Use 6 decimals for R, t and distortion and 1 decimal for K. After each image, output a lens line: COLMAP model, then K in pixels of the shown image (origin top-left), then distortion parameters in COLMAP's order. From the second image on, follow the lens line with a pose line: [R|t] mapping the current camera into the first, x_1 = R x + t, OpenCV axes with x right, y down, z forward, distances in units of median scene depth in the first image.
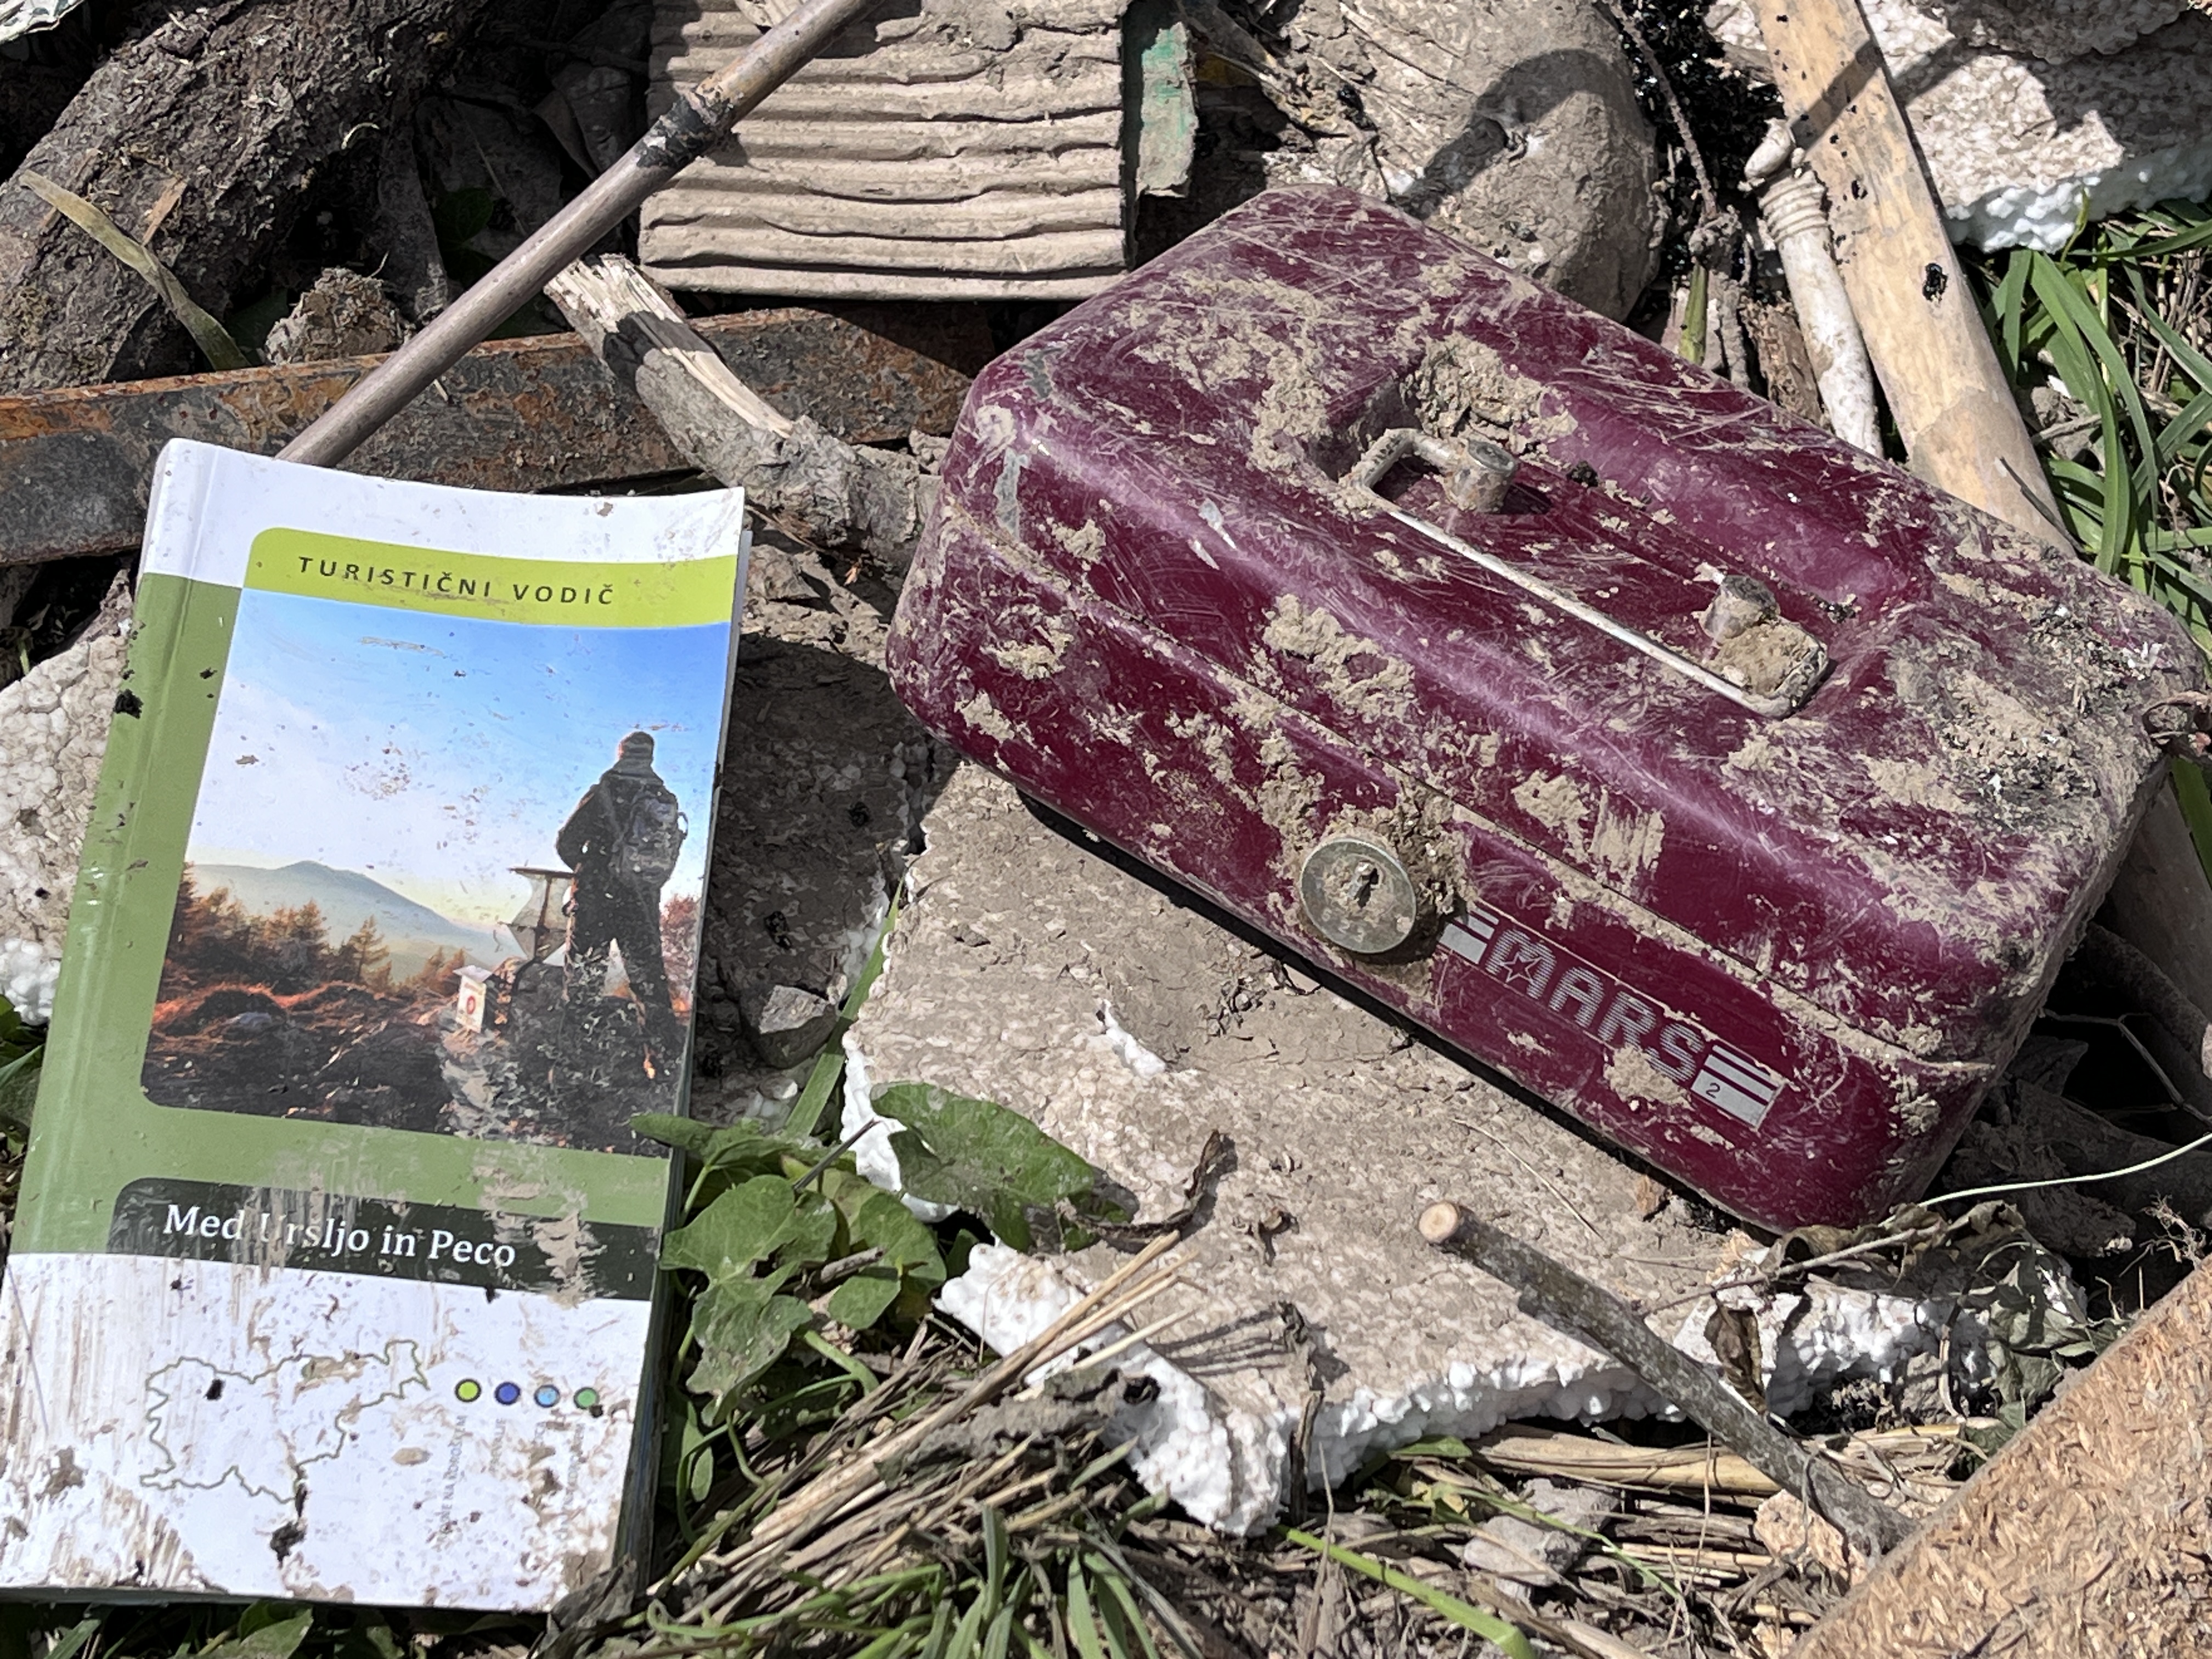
lens RADIAL K [[3915.8, 0, 1106.0], [0, 3915.8, 829.5], [0, 0, 1]] dist [0.174552, -0.838084]
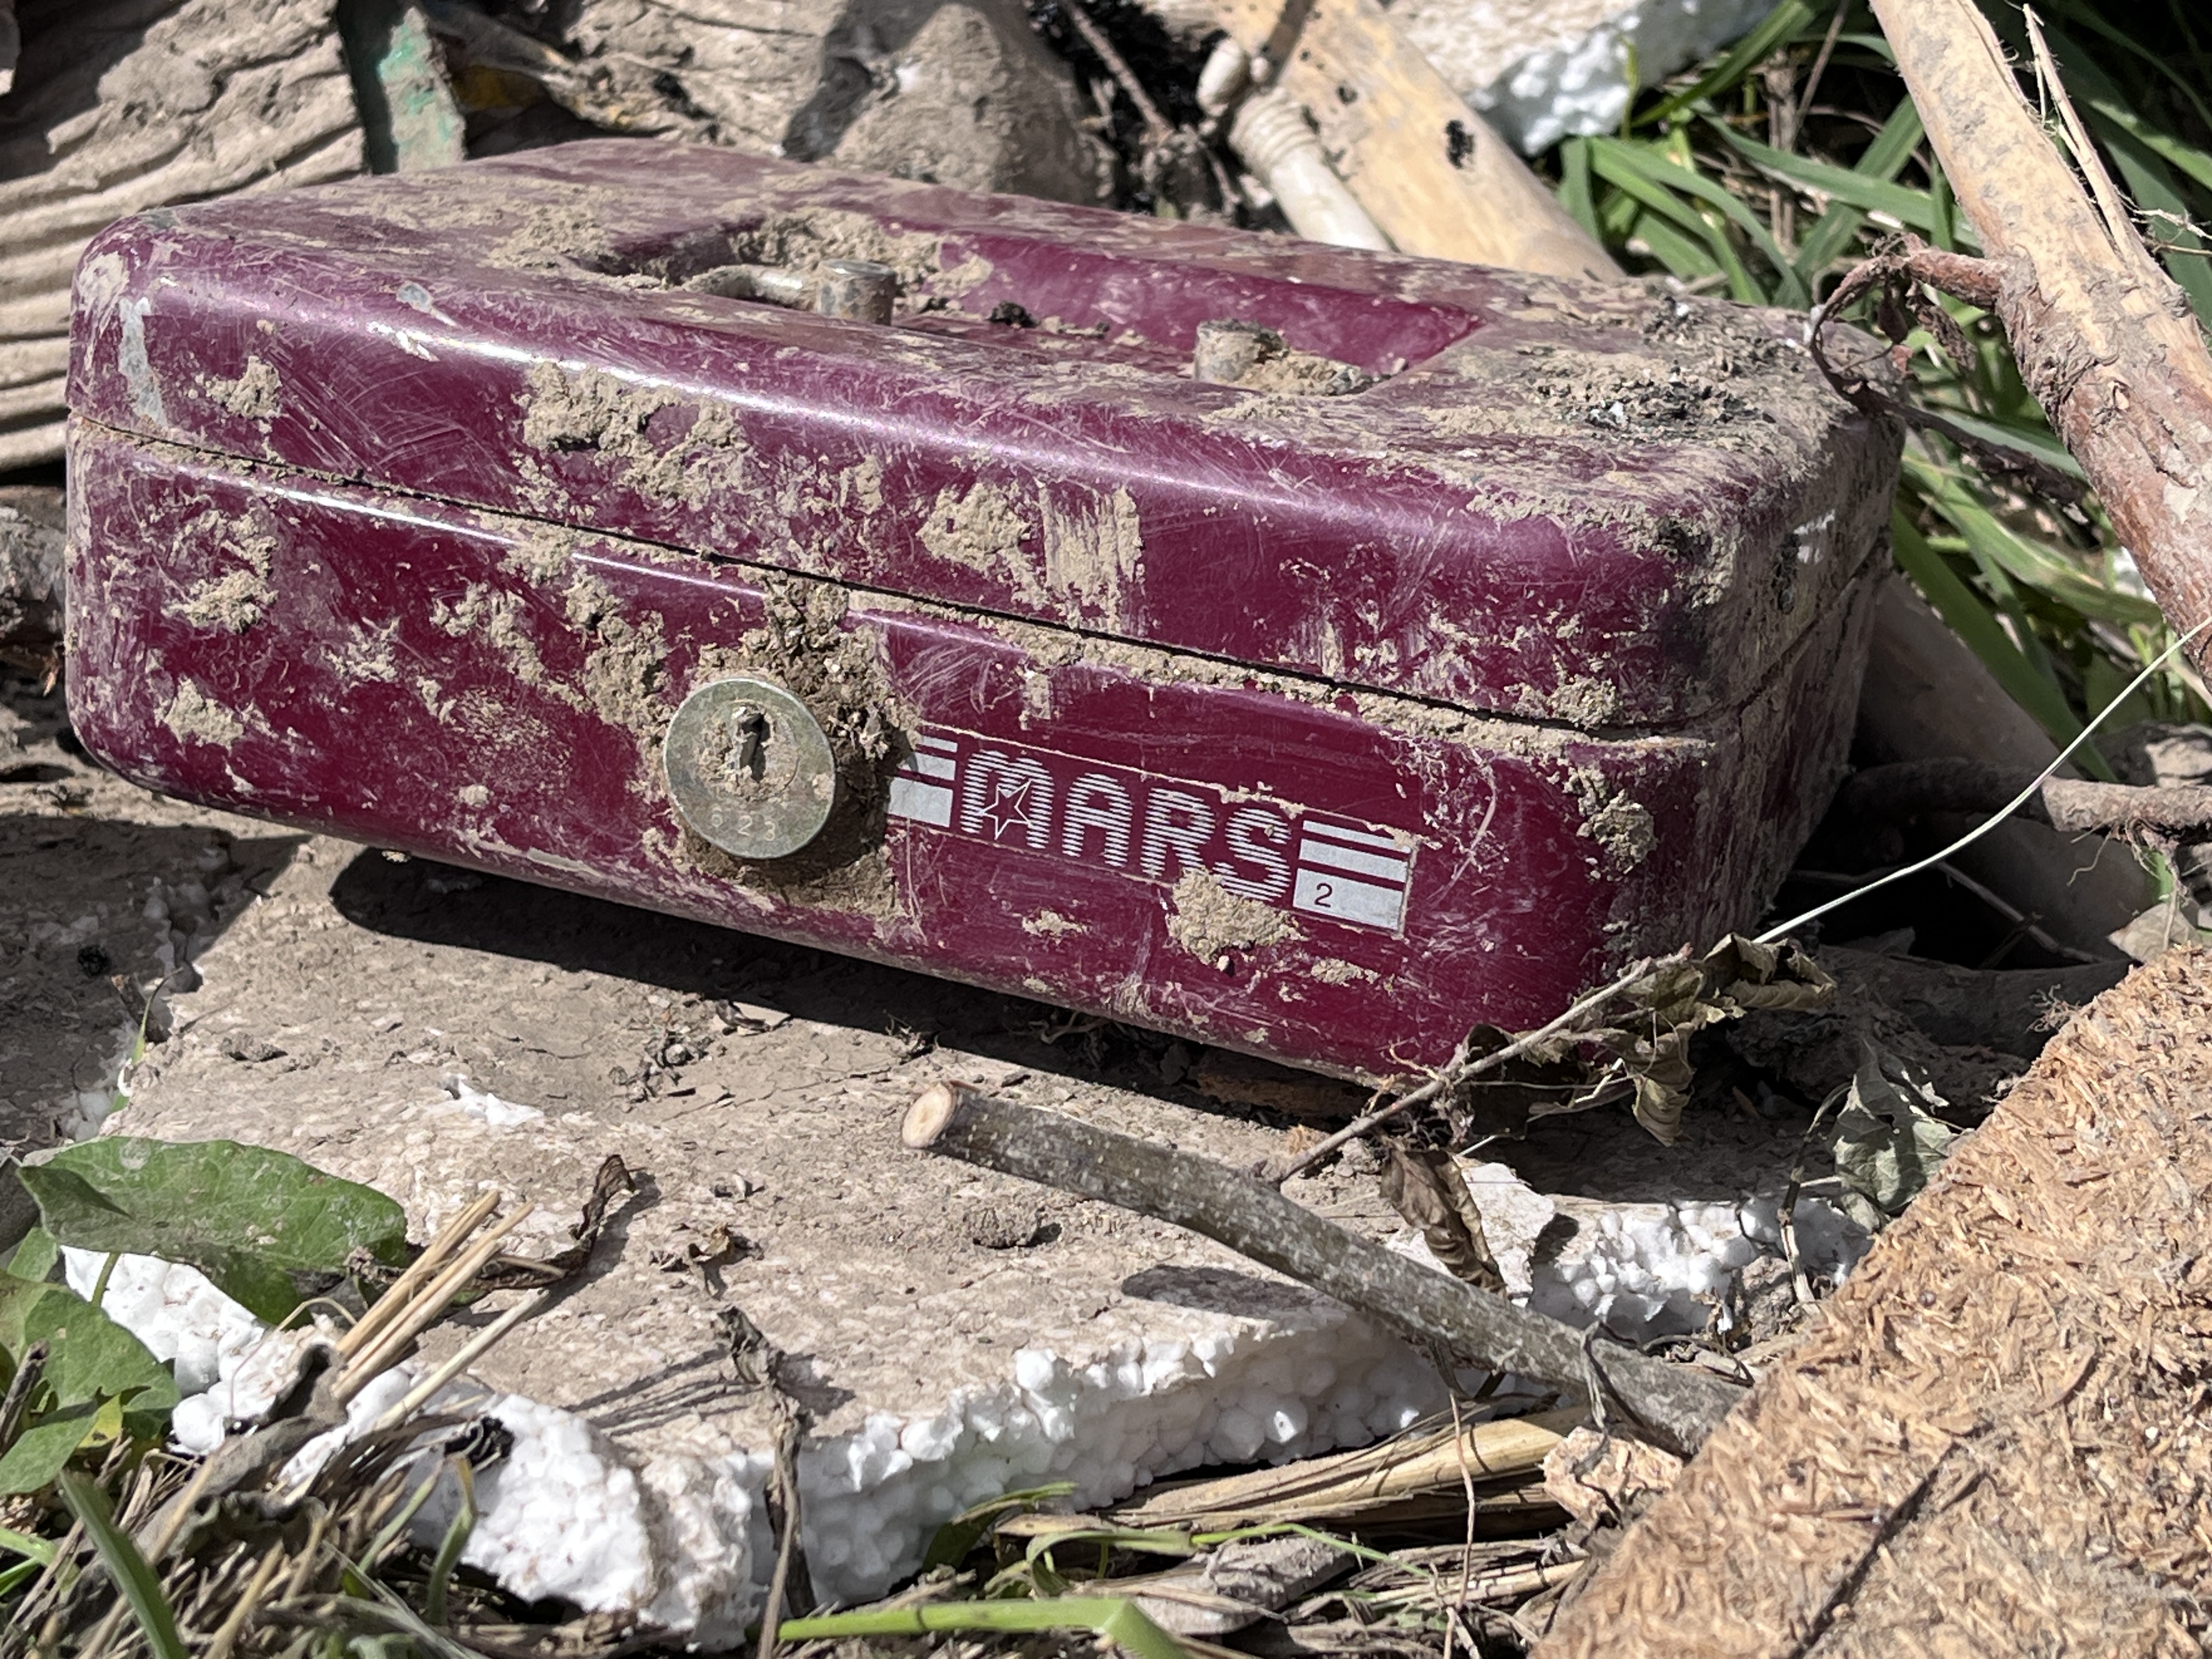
lens RADIAL K [[3915.8, 0, 1106.0], [0, 3915.8, 829.5], [0, 0, 1]] dist [0.174552, -0.838084]
pose [[0.970165, -0.236403, 0.053800, 0.085311], [0.242122, 0.933220, -0.265474, 0.220931], [0.012551, 0.270579, 0.962616, 0.358199]]
